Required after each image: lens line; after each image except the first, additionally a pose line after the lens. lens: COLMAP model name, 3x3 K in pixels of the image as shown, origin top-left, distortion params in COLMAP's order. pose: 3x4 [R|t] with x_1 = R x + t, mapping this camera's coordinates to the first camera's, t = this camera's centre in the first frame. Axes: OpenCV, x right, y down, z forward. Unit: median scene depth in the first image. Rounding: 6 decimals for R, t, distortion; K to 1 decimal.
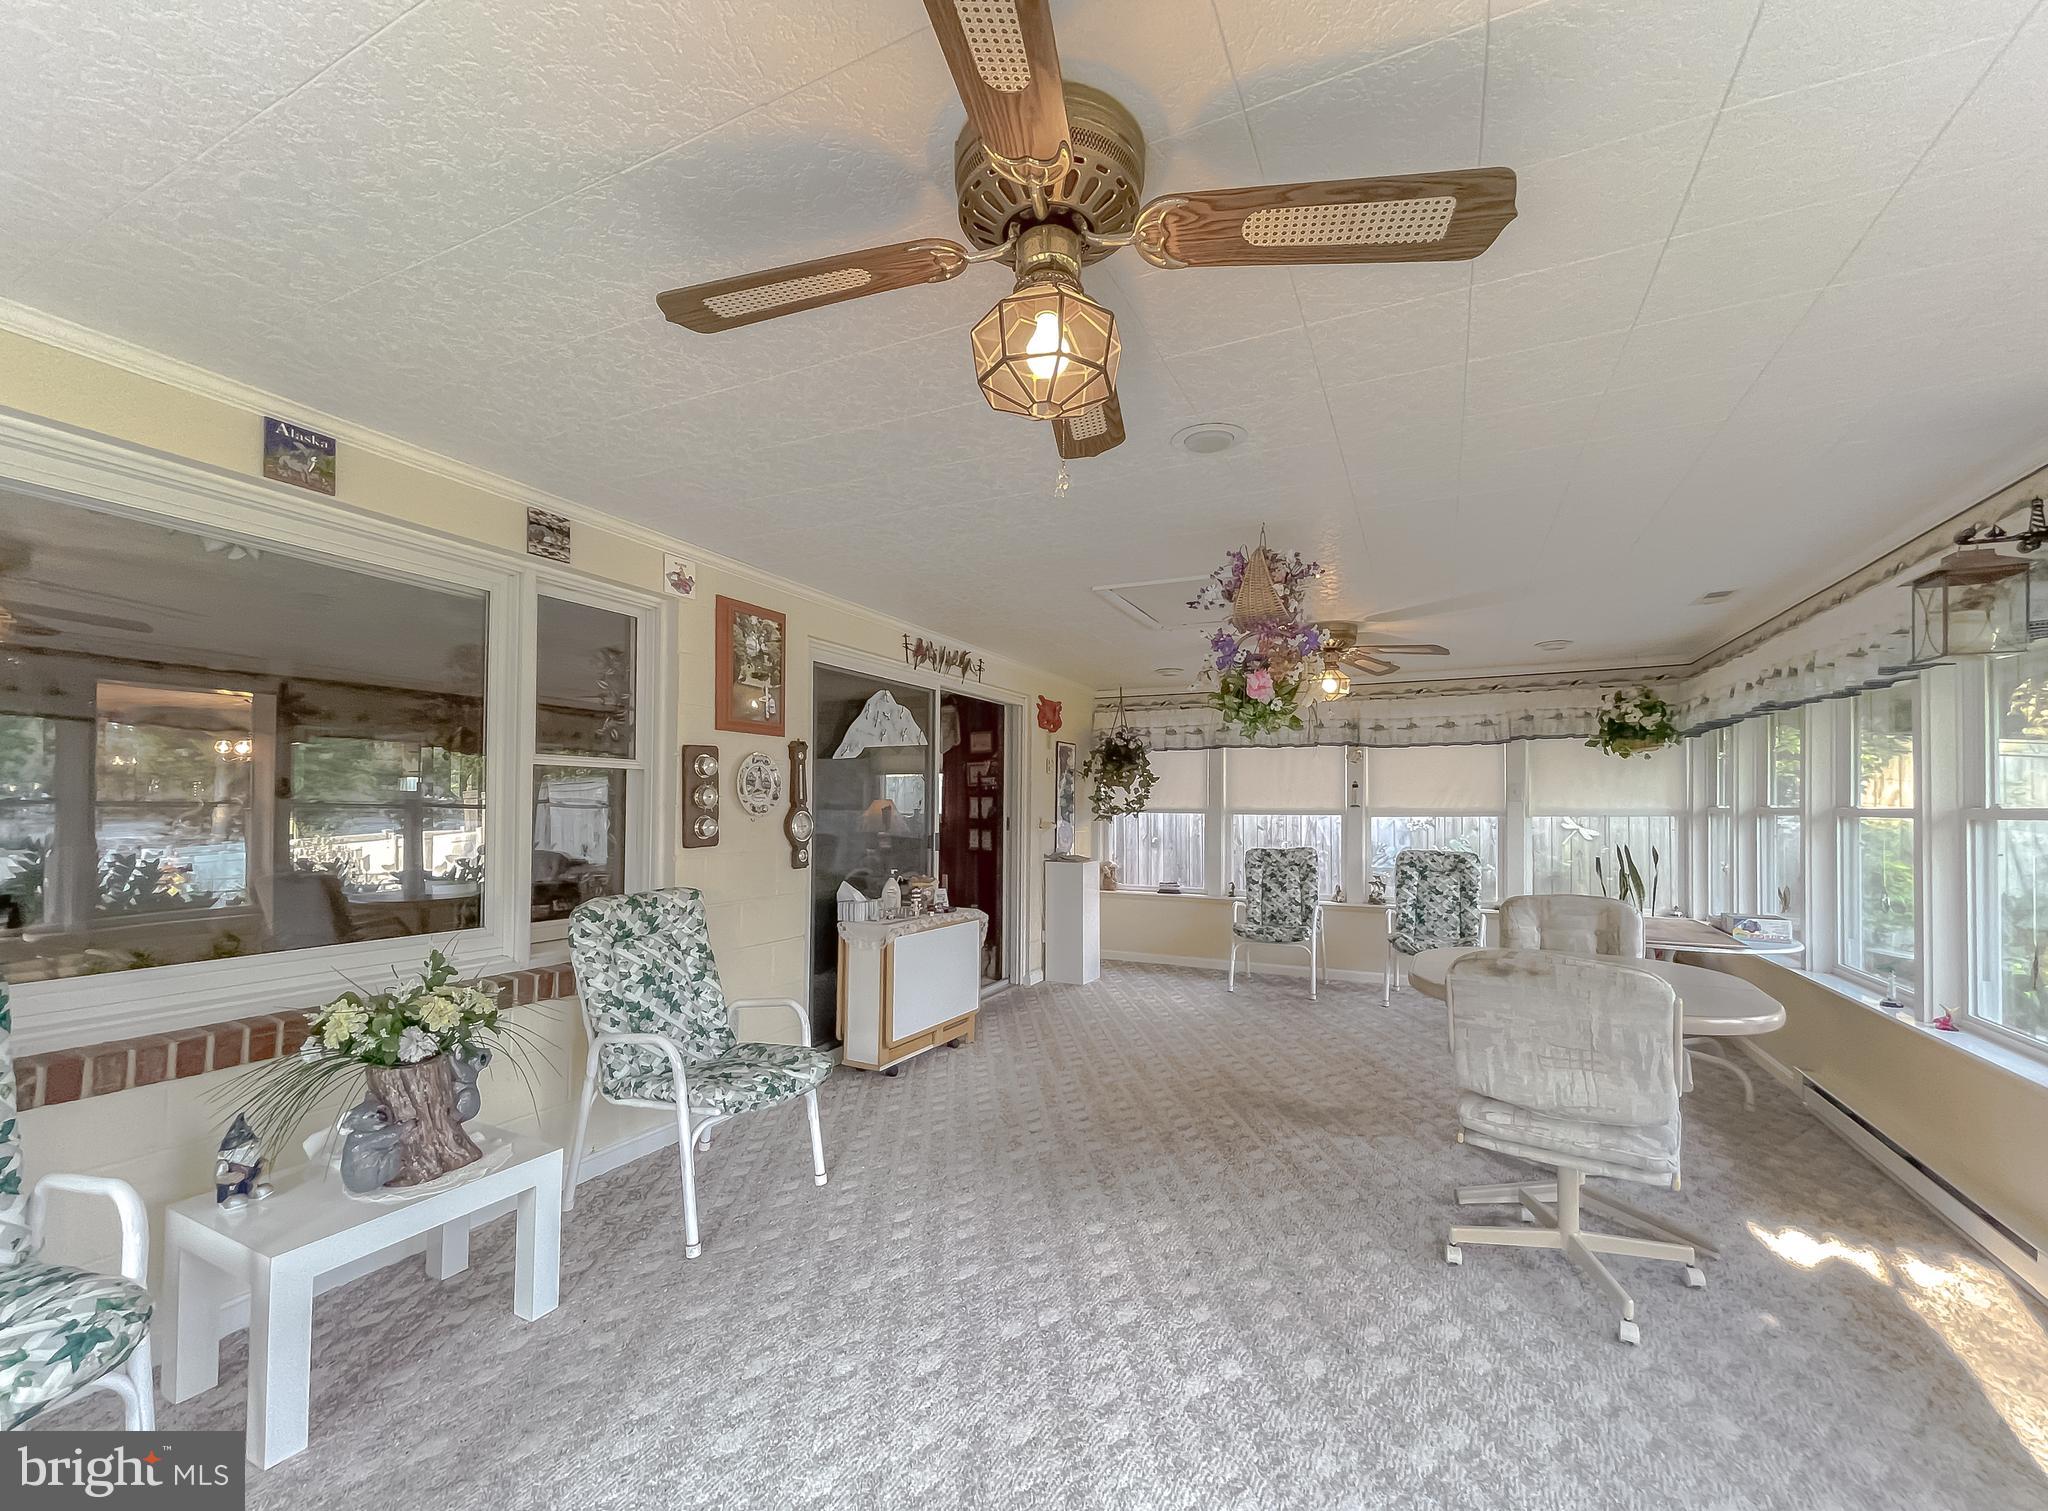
lens RADIAL K [[859.6, 0, 1024.4], [0, 859.6, 794.5], [0, 0, 1]] dist [-0.010427, 0.000401]
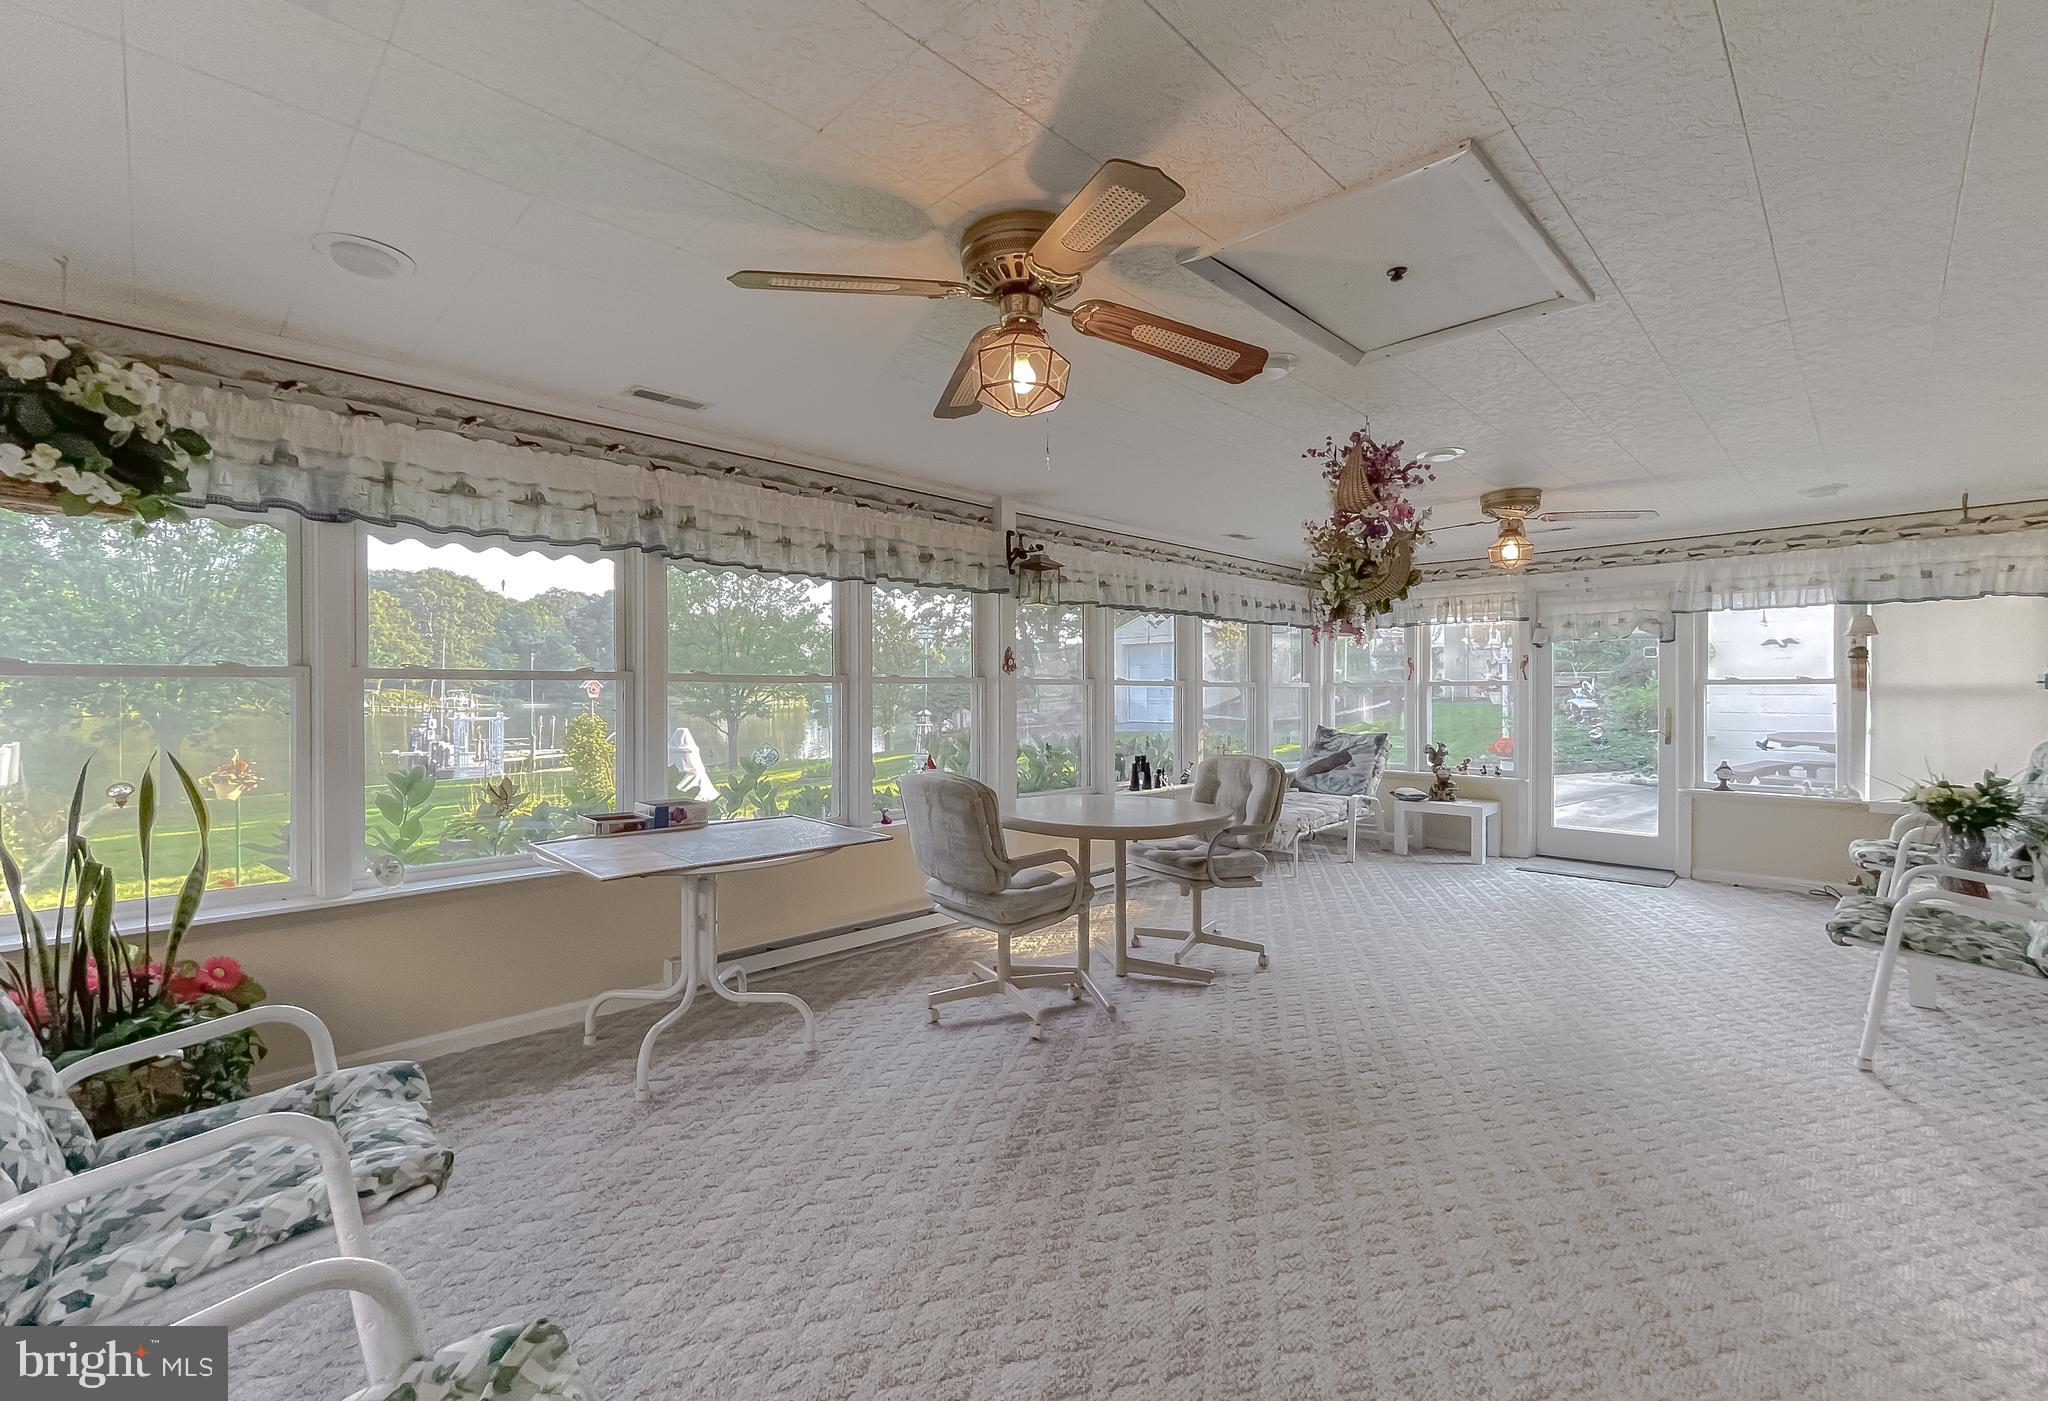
lens RADIAL K [[832.5, 0, 1024.0], [0, 832.5, 700.5], [0, 0, 1]] dist [0.000153, 0.000051]
pose [[-0.939438, -0.014060, 0.342432, 0.171541], [-0.013413, 0.999901, 0.004256, 0.023295], [-0.342458, -0.000595, -0.939533, 1.121140]]
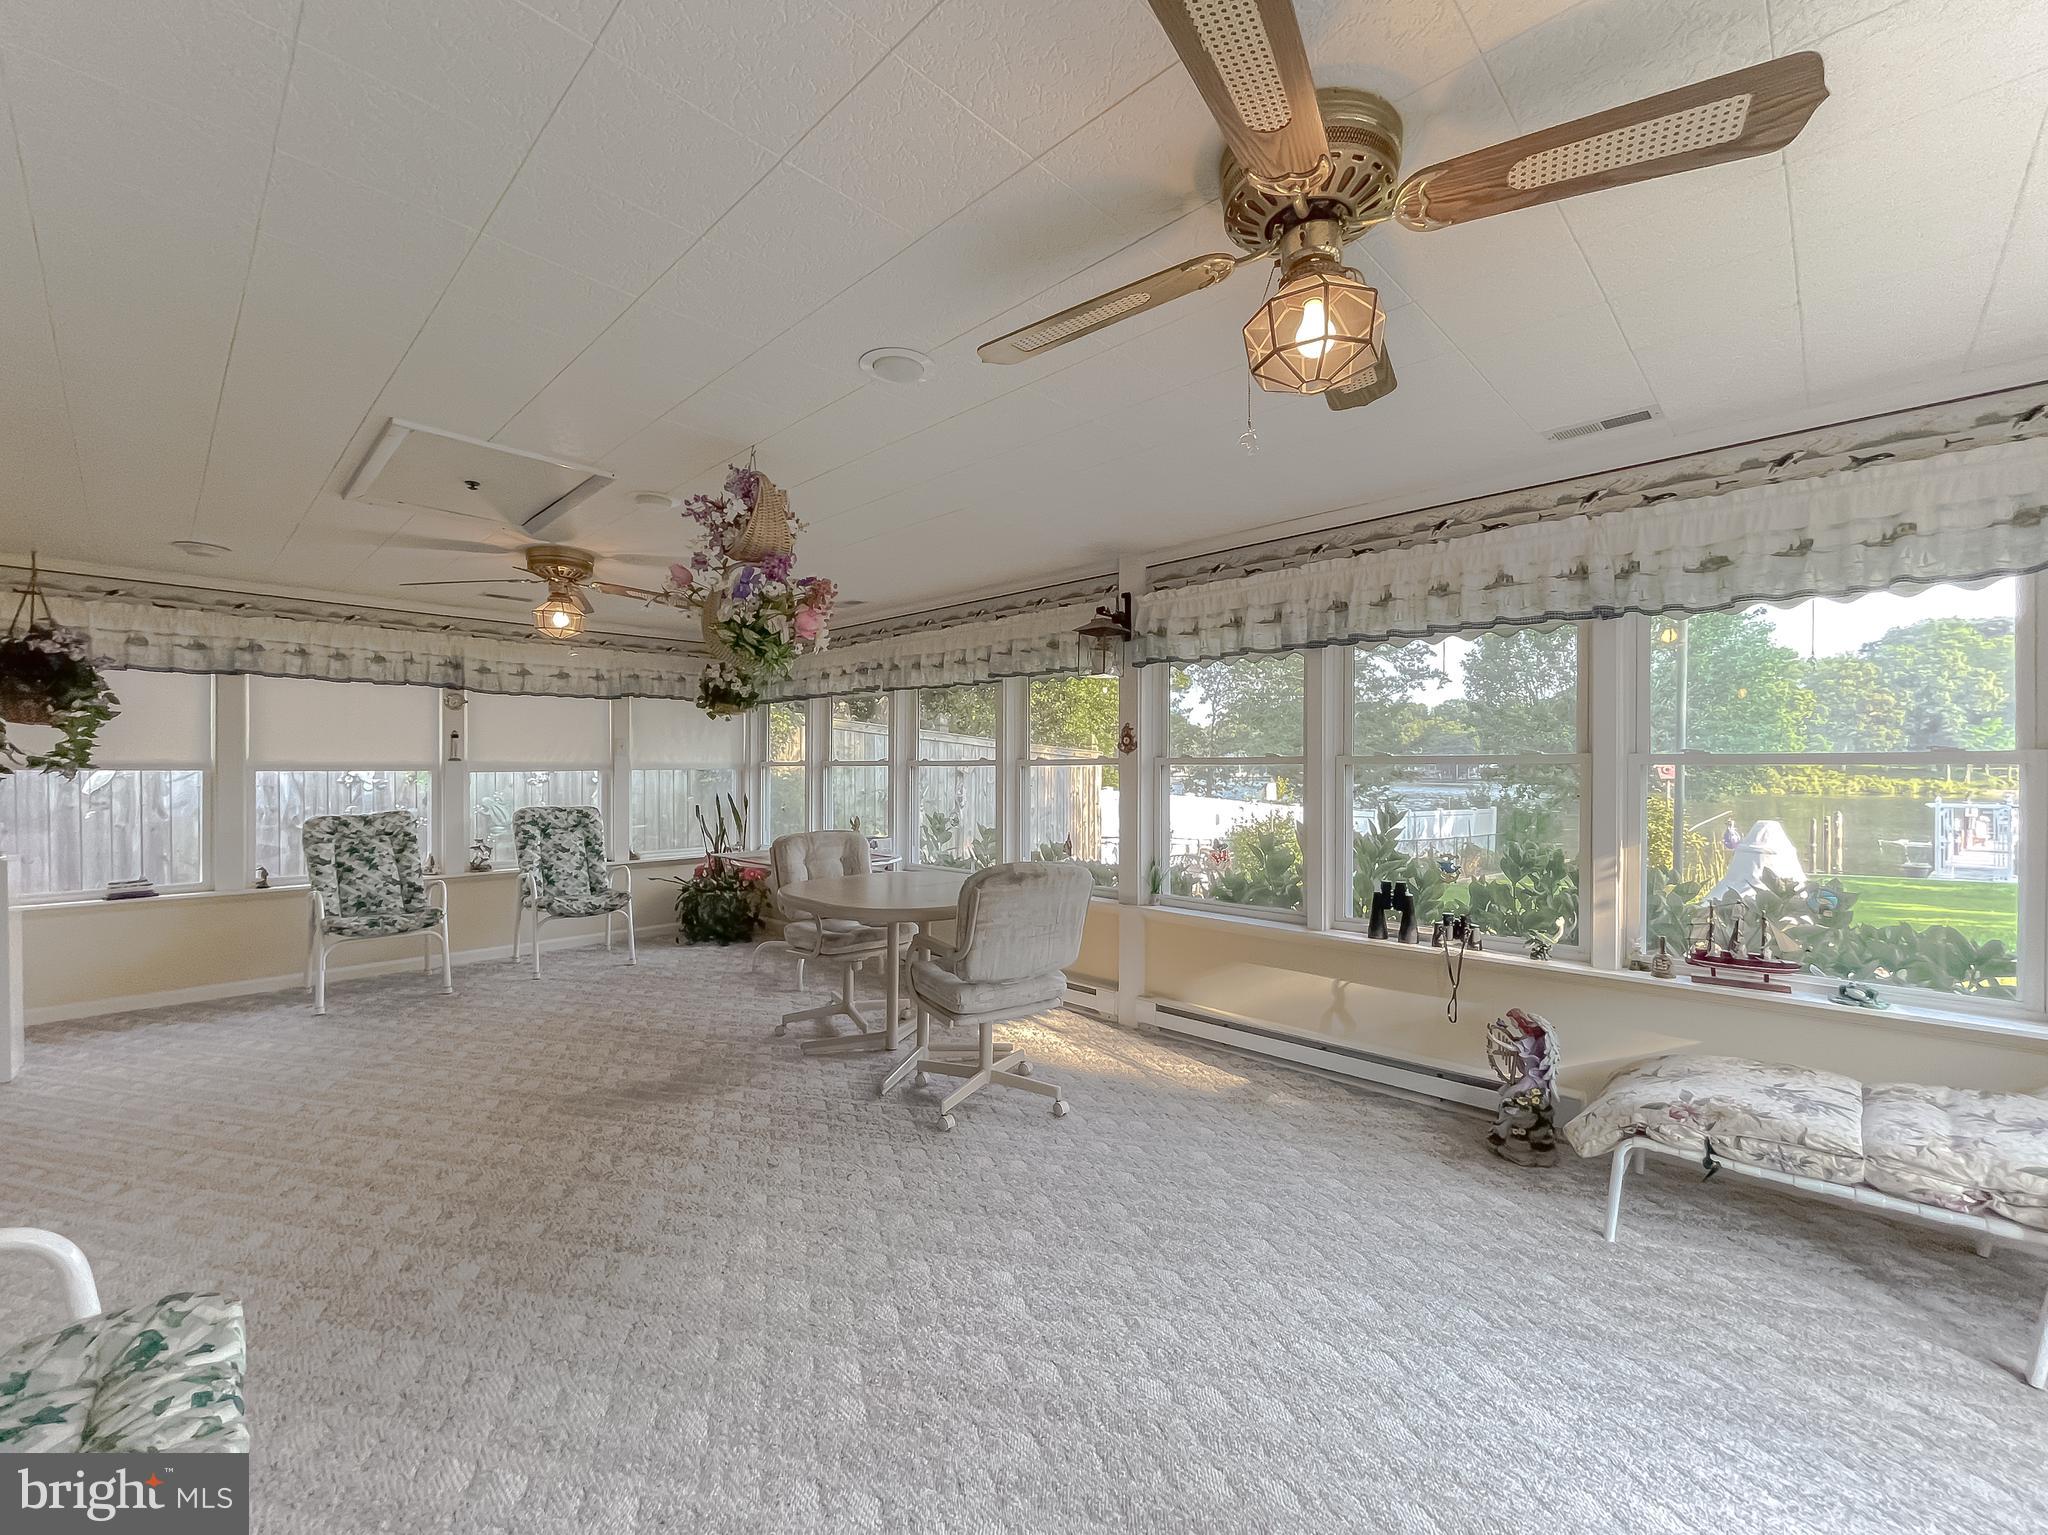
lens RADIAL K [[841.7, 0, 1018.9], [0, 841.7, 777.8], [0, 0, 1]] dist [0.007506, 0.000296]
pose [[0.315180, -0.015663, 0.948903, -0.256851], [-0.011561, 0.999726, 0.020343, 0.008719], [-0.948961, -0.017382, 0.314913, 0.226777]]
